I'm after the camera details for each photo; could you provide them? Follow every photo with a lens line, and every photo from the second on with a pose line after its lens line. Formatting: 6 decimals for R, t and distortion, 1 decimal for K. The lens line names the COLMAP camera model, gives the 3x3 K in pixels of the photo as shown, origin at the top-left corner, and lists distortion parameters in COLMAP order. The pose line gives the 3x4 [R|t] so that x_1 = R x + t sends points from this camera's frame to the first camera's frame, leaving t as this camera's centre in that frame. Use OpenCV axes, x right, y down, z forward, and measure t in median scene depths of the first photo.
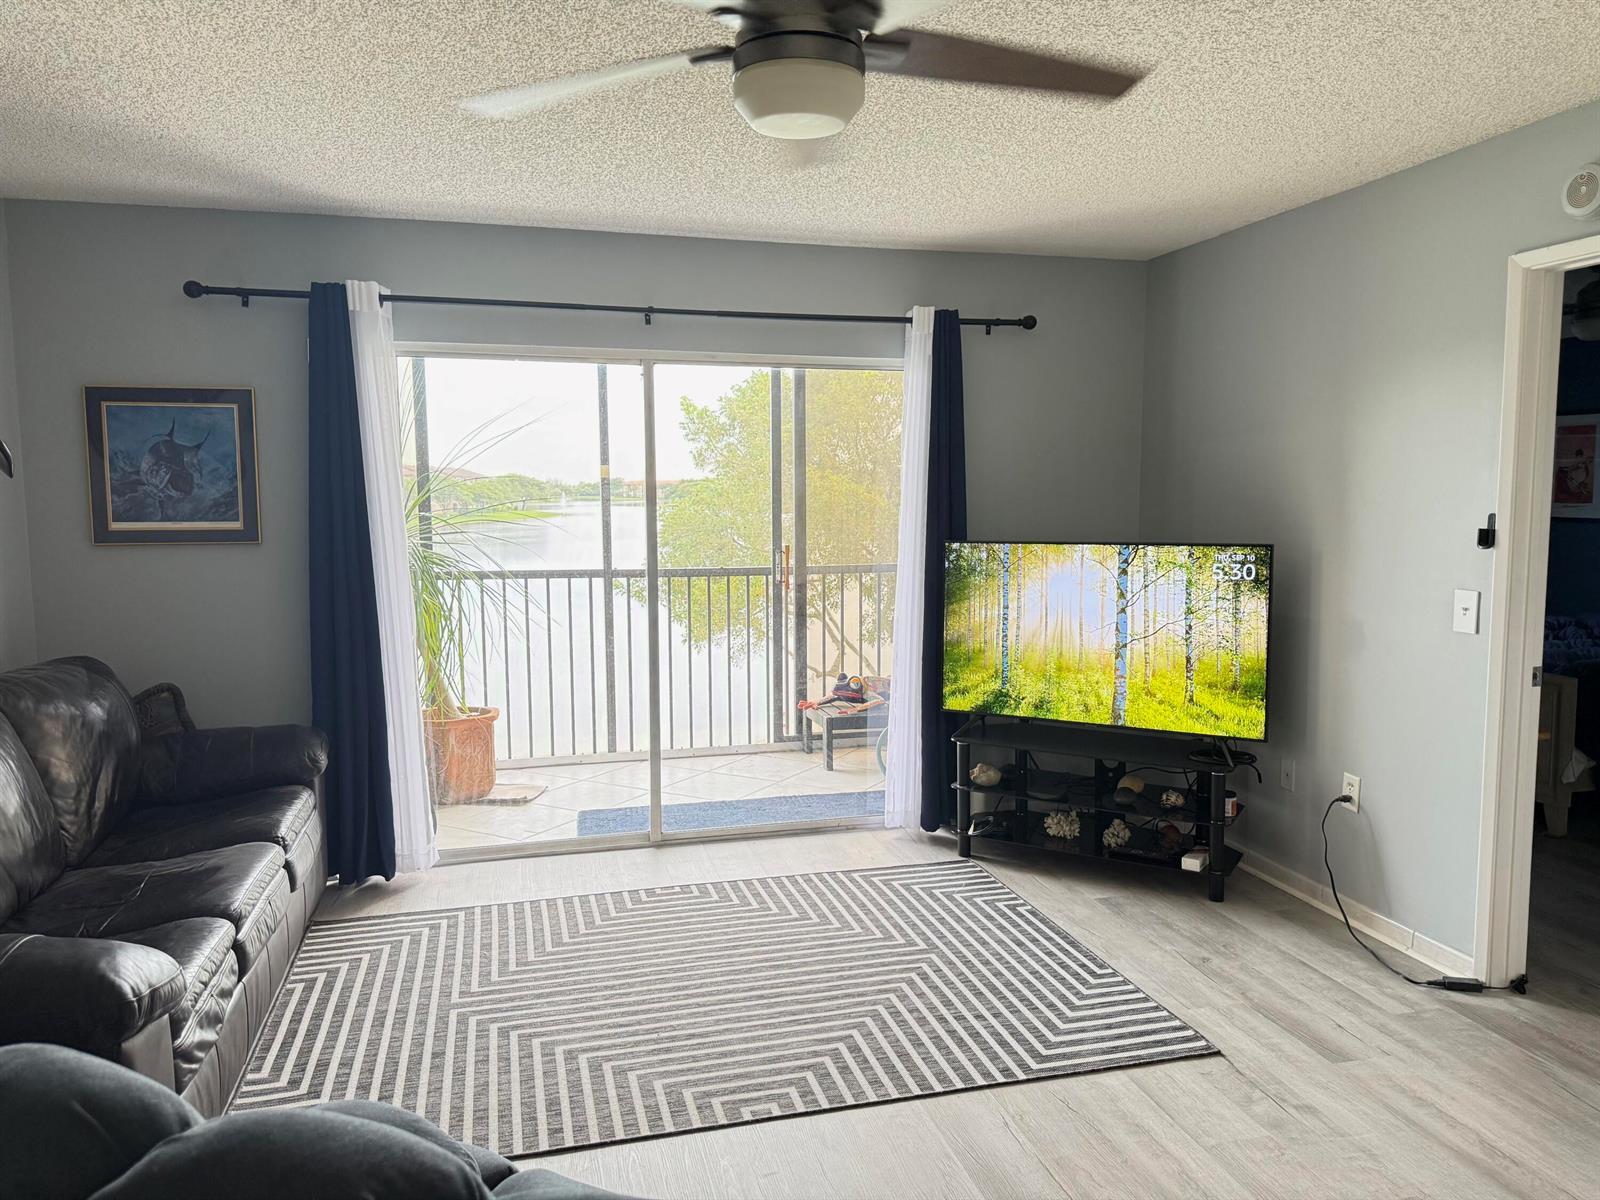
lens RADIAL K [[1133.5, 0, 800.9], [0, 1133.5, 589.0], [0, 0, 1]] dist [0.049571, -0.048048]
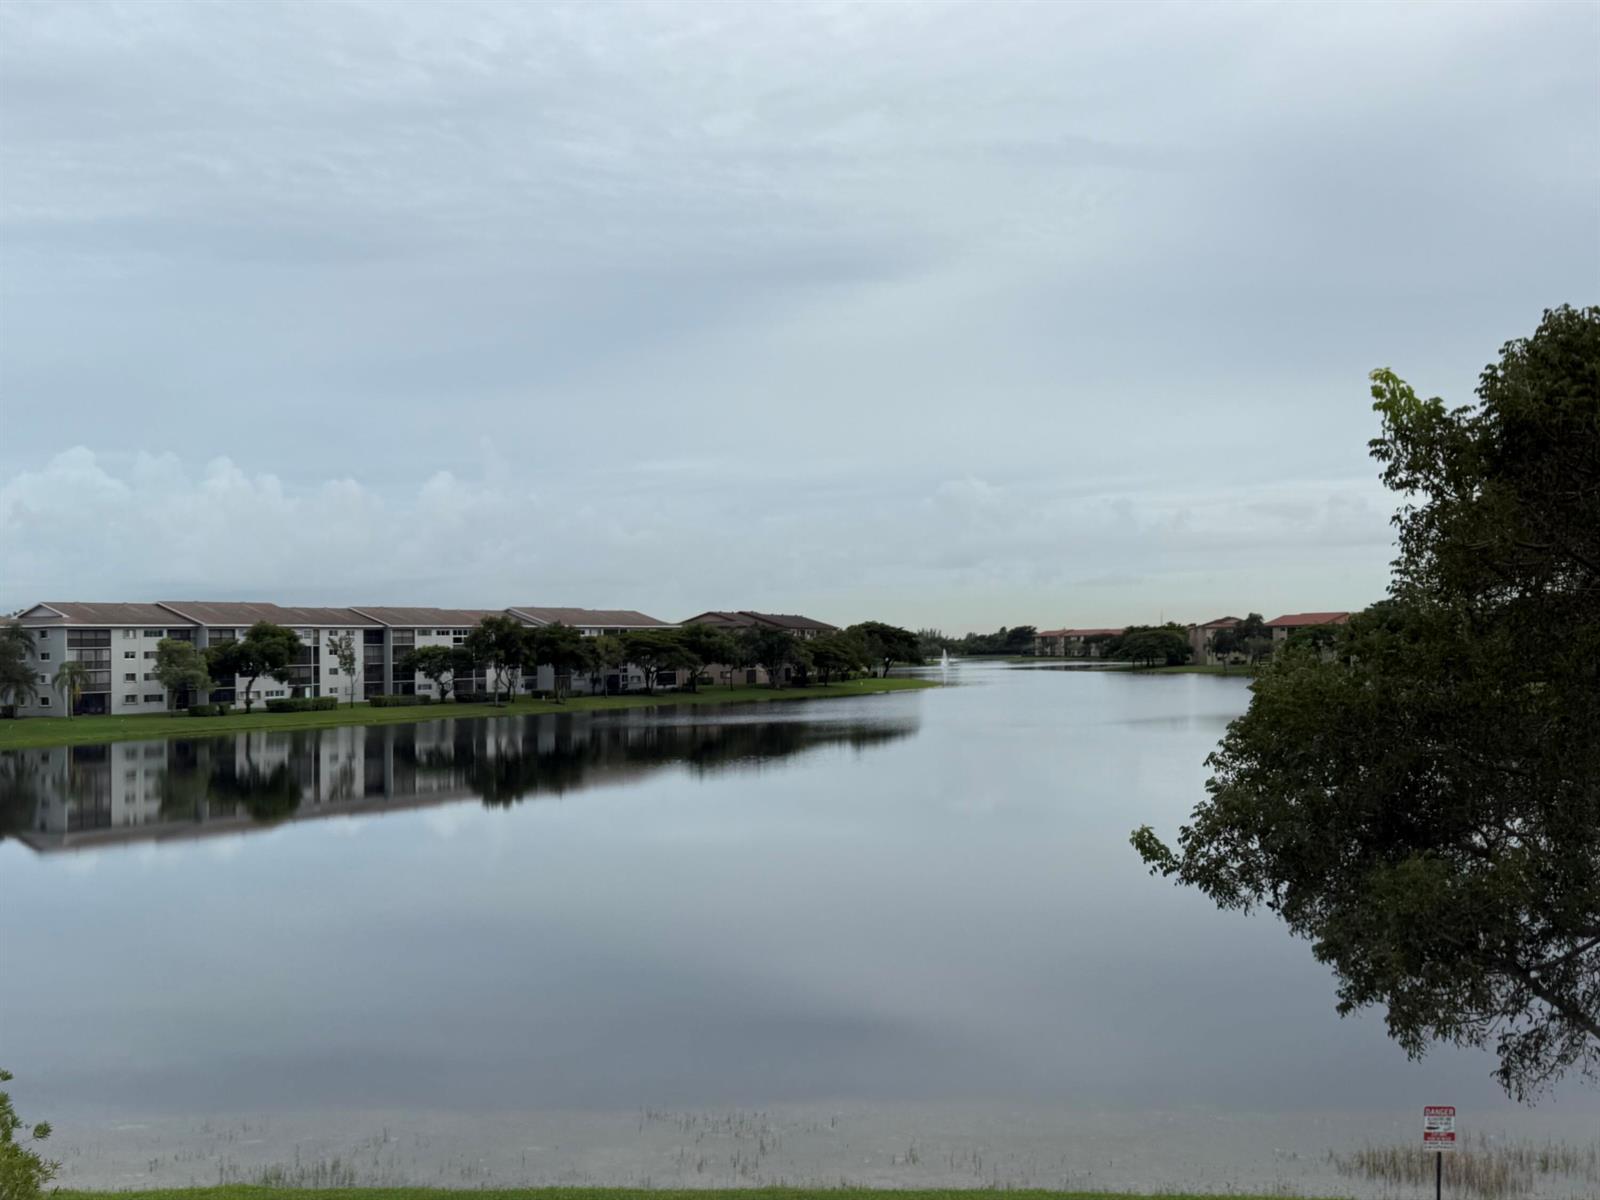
lens RADIAL K [[1779.0, 0, 800.0], [0, 1779.0, 600.0], [0, 0, 1]] dist [0.179896, -0.330828]
pose [[0.959122, -0.014806, -0.282606, -0.247537], [-0.016938, 0.993837, -0.109553, -0.050330], [0.282486, 0.109861, 0.952960, 0.779435]]
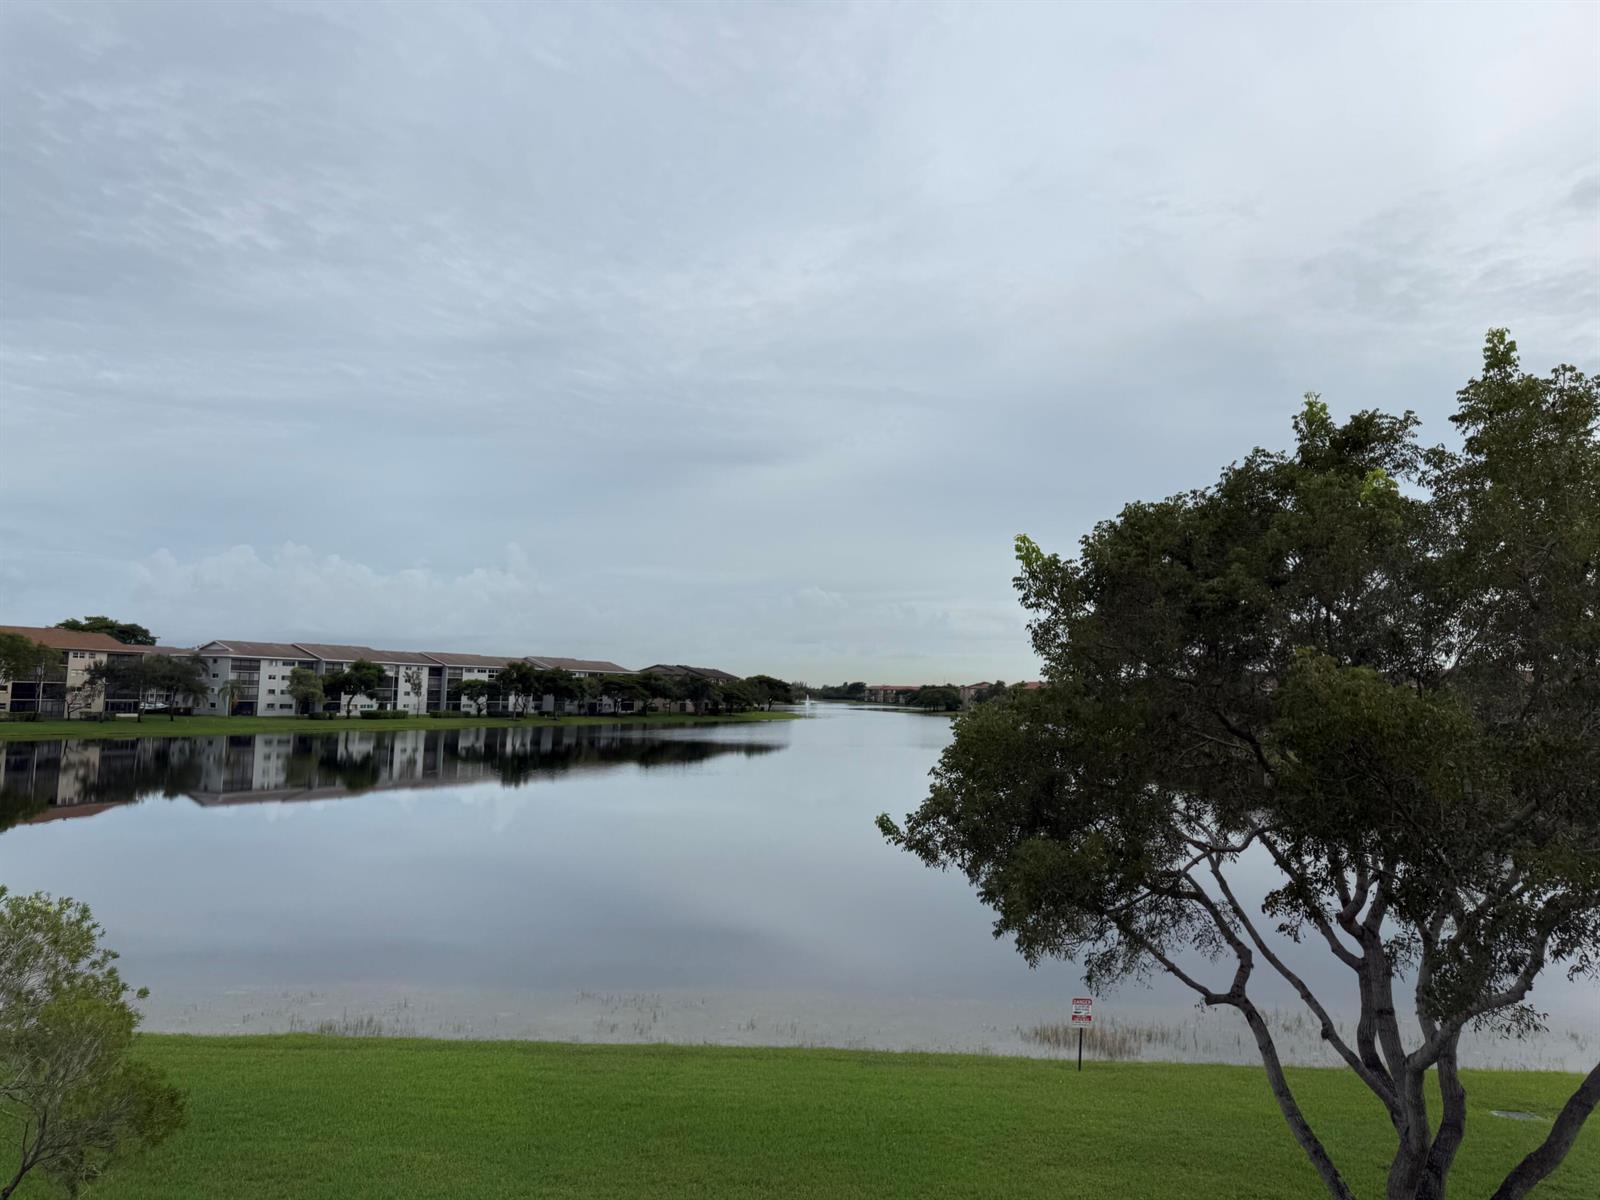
lens RADIAL K [[1130.3, 0, 796.1], [0, 1130.3, 596.6], [0, 0, 1]] dist [0.165290, -0.294879]
pose [[0.976239, 0.015516, -0.216143, -0.183255], [-0.052881, 0.984337, -0.168181, -0.054422], [0.210148, 0.175614, 0.961768, 0.791897]]
